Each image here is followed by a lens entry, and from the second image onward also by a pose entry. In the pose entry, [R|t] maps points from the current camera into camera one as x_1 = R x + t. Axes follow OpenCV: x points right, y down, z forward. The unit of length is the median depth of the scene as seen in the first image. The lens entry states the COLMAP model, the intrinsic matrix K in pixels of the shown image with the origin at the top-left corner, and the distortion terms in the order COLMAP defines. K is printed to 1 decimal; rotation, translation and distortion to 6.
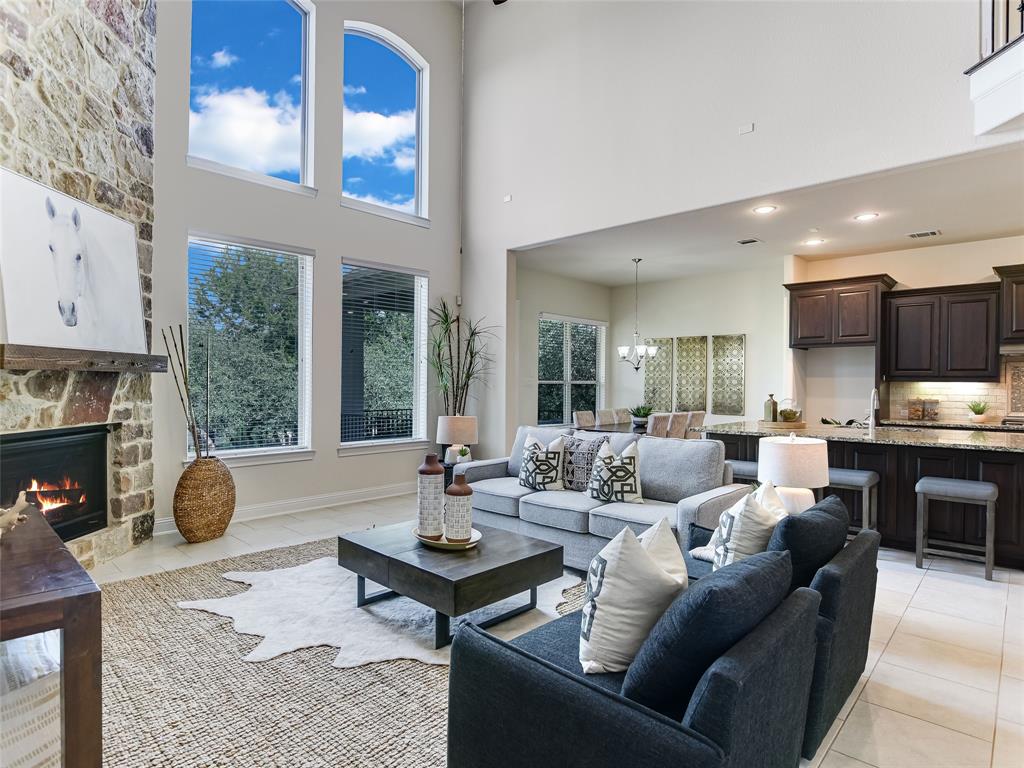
lens RADIAL K [[560.3, 0, 509.6], [0, 560.3, 384.7], [0, 0, 1]] dist [-0.022098, -0.001285]
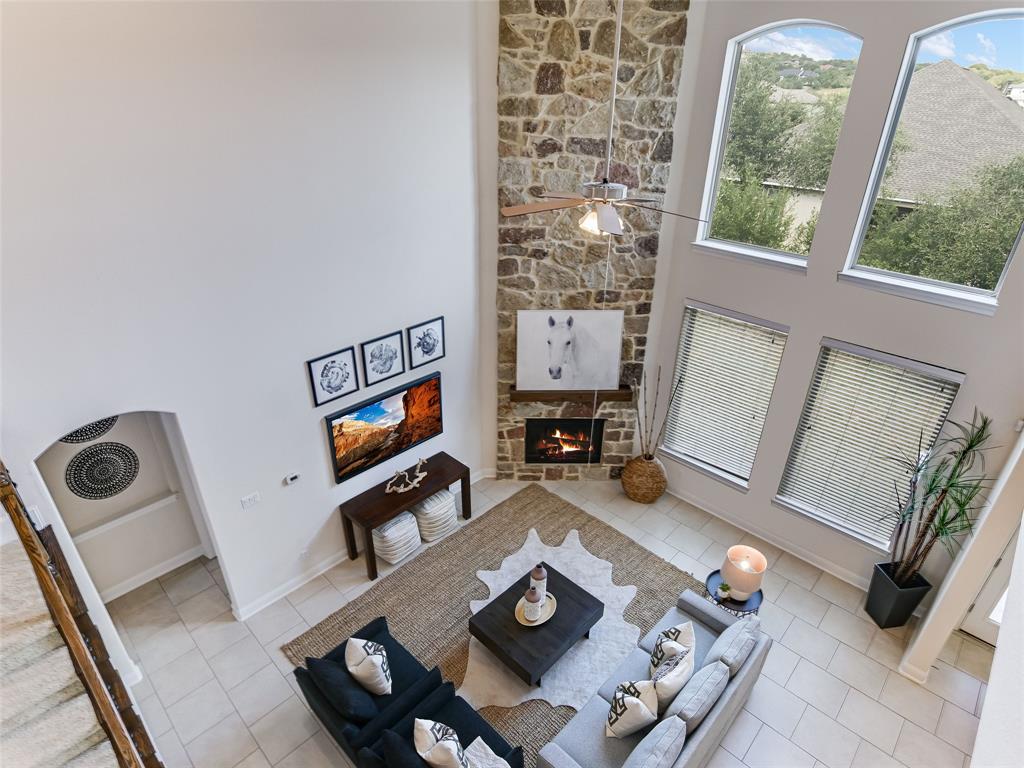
lens RADIAL K [[560.3, 0, 510.0], [0, 560.3, 386.2], [0, 0, 1]] dist [-0.022098, -0.001285]
pose [[-0.011761, 0.467130, -0.884111, 0.908157], [-0.013123, 0.884024, 0.467258, -0.947574], [0.999845, 0.017098, -0.004267, 0.800052]]
